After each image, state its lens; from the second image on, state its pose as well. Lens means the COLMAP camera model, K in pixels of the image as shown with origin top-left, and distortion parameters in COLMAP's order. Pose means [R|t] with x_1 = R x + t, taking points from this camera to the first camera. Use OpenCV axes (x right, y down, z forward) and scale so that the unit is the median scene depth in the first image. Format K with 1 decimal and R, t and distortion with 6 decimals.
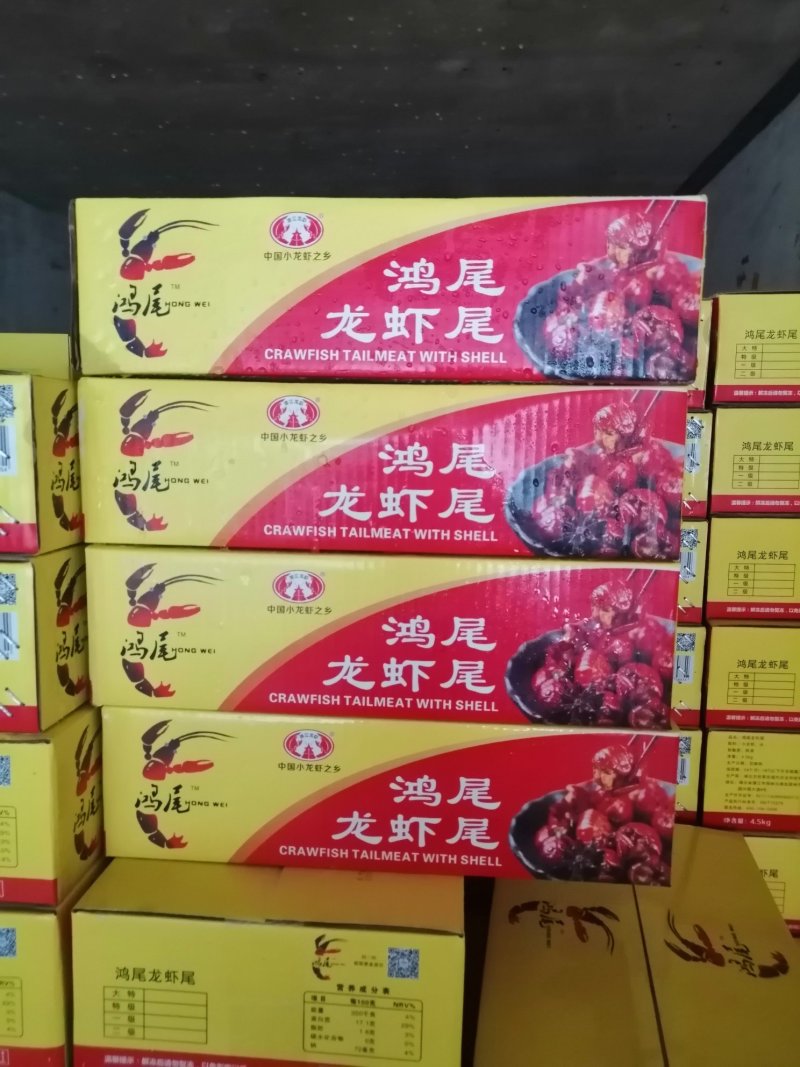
lens RADIAL K [[847.0, 0, 398.6], [0, 847.0, 533.8], [0, 0, 1]] dist [-0.030012, 0.067870]
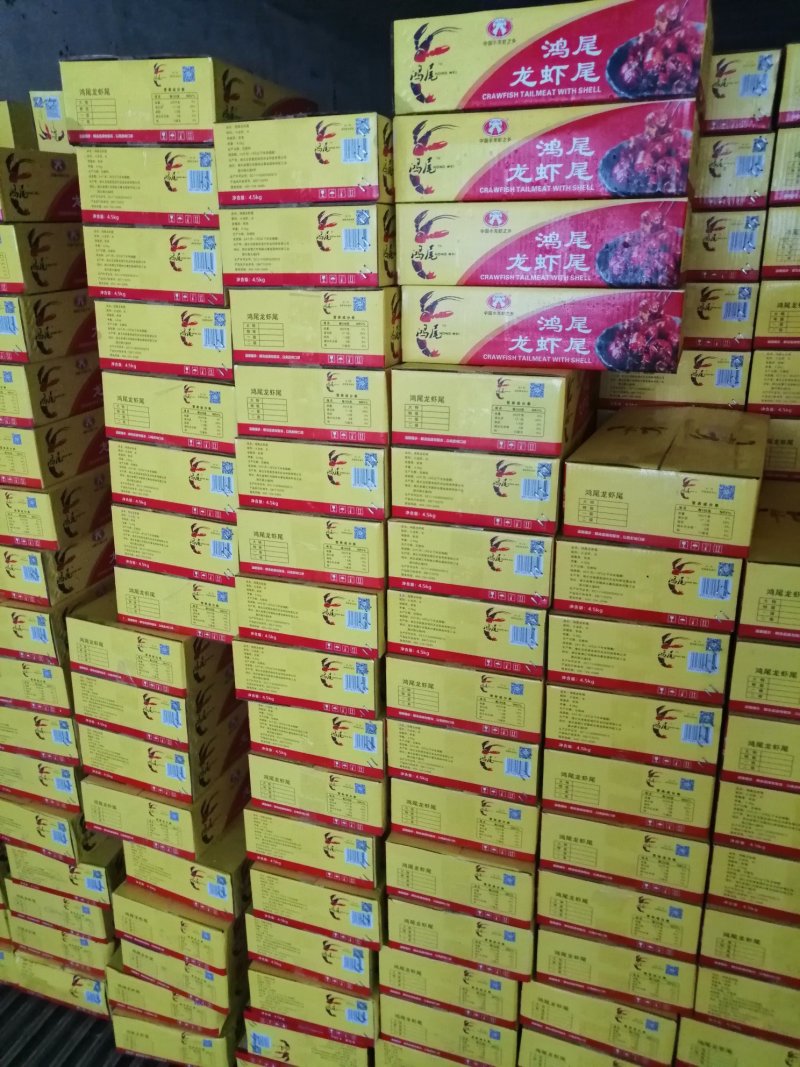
lens RADIAL K [[847.0, 0, 400.3], [0, 847.0, 541.7], [0, 0, 1]] dist [-0.030012, 0.067870]
pose [[0.967234, 0.059101, -0.246912, 0.218338], [-0.006568, 0.978027, 0.208373, 0.416471], [0.253802, -0.199924, 0.946369, -1.203498]]
